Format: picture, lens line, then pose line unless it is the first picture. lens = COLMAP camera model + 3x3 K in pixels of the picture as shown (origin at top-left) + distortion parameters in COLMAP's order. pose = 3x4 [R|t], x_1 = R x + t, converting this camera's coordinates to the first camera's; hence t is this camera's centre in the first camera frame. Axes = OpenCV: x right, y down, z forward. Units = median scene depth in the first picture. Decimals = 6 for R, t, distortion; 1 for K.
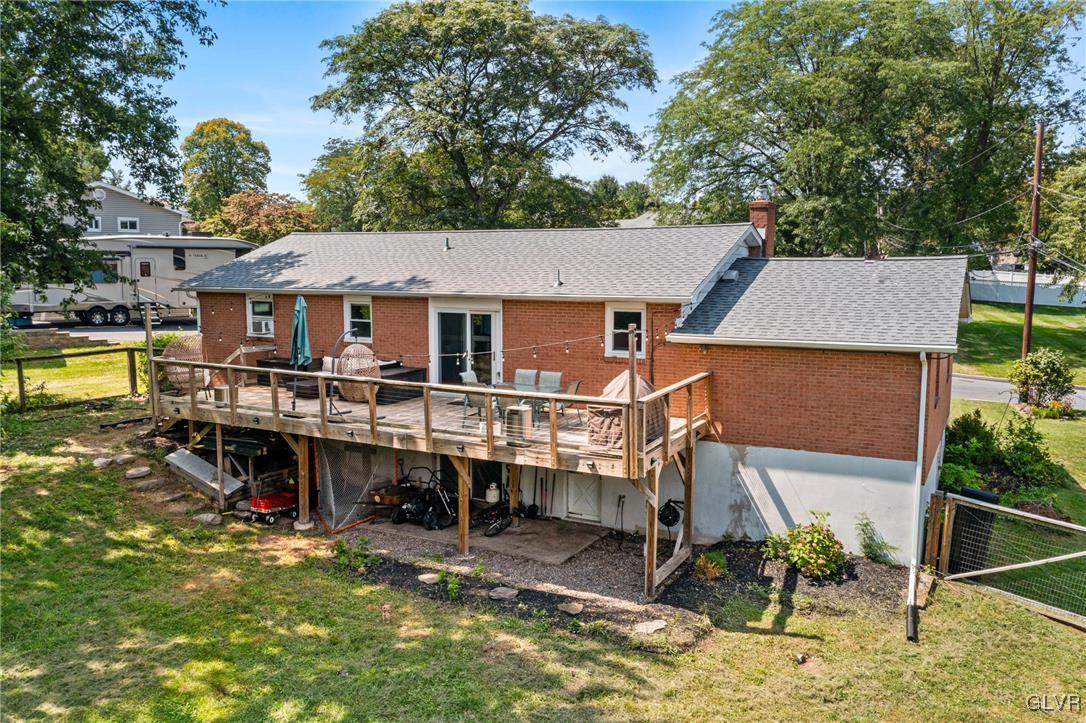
lens RADIAL K [[865.4, 0, 557.3], [0, 865.4, 343.3], [0, 0, 1]] dist [0.002079, -0.002349]
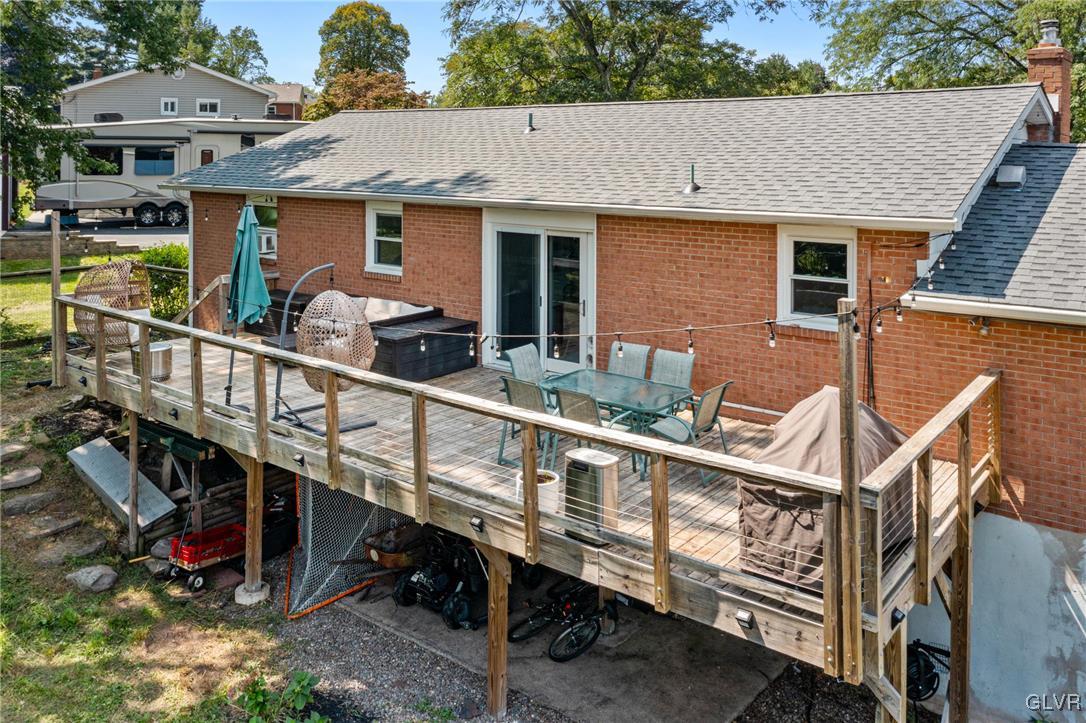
lens RADIAL K [[919.5, 0, 542.6], [0, 919.5, 140.0], [0, 0, 1]] dist [-0.007271, -0.002451]
pose [[0.981605, 0.000235, -0.190920, 0.021205], [-0.020455, 0.994373, -0.103946, -0.037428], [0.189822, 0.105940, 0.976086, 0.408596]]
